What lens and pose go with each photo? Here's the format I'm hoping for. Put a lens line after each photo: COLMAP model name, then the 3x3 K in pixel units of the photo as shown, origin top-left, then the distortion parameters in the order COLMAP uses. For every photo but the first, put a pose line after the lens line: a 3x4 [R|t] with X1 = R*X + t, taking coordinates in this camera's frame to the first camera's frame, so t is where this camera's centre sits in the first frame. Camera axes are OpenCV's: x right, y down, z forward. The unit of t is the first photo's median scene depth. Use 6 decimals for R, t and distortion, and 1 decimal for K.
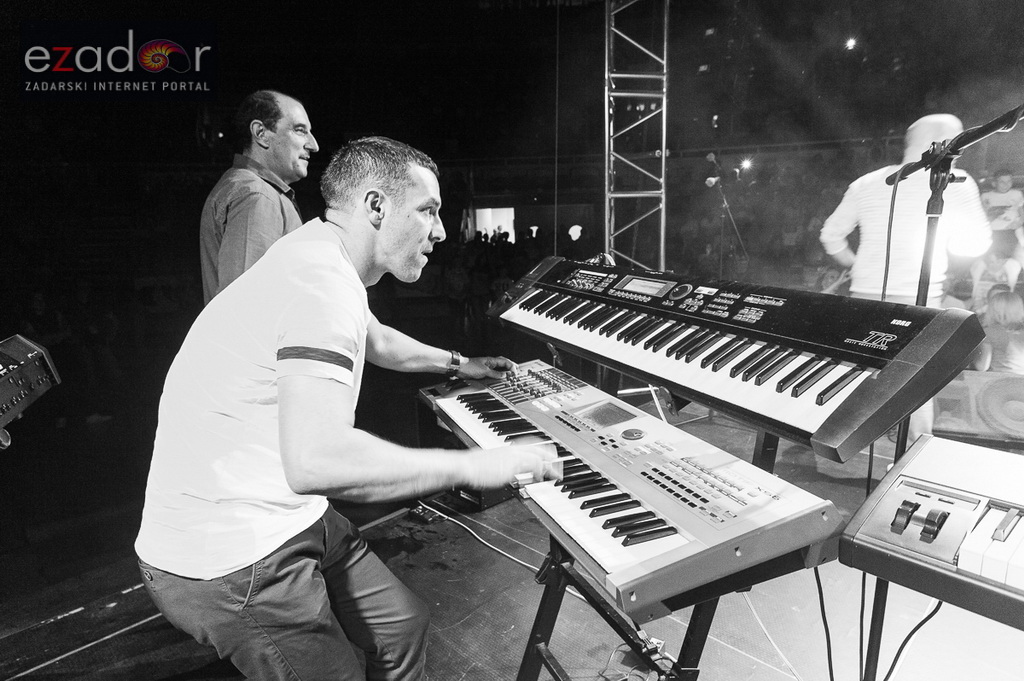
lens RADIAL K [[610.0, 0, 512.0], [0, 610.0, 340.5], [0, 0, 1]] dist [0.024442, 0.000313]
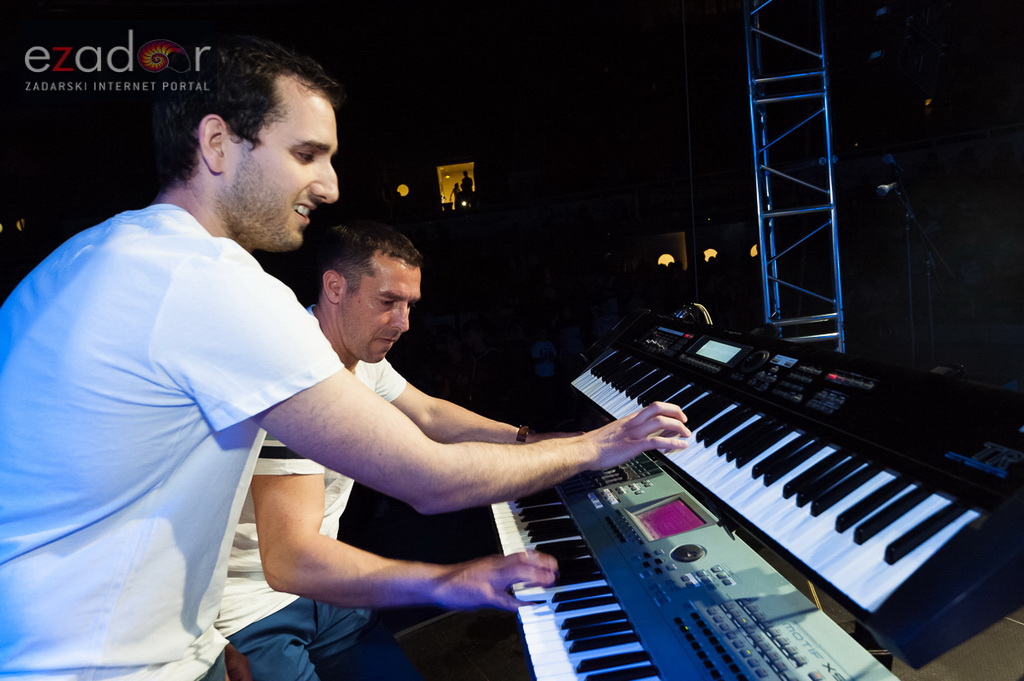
lens RADIAL K [[639.6, 0, 512.0], [0, 639.6, 340.5], [0, 0, 1]] dist [0.004442, 0.000052]
pose [[0.959362, -0.044772, -0.278605, 0.222022], [0.029899, 0.997903, -0.057406, -0.072680], [0.280591, 0.046743, 0.958689, 0.157487]]
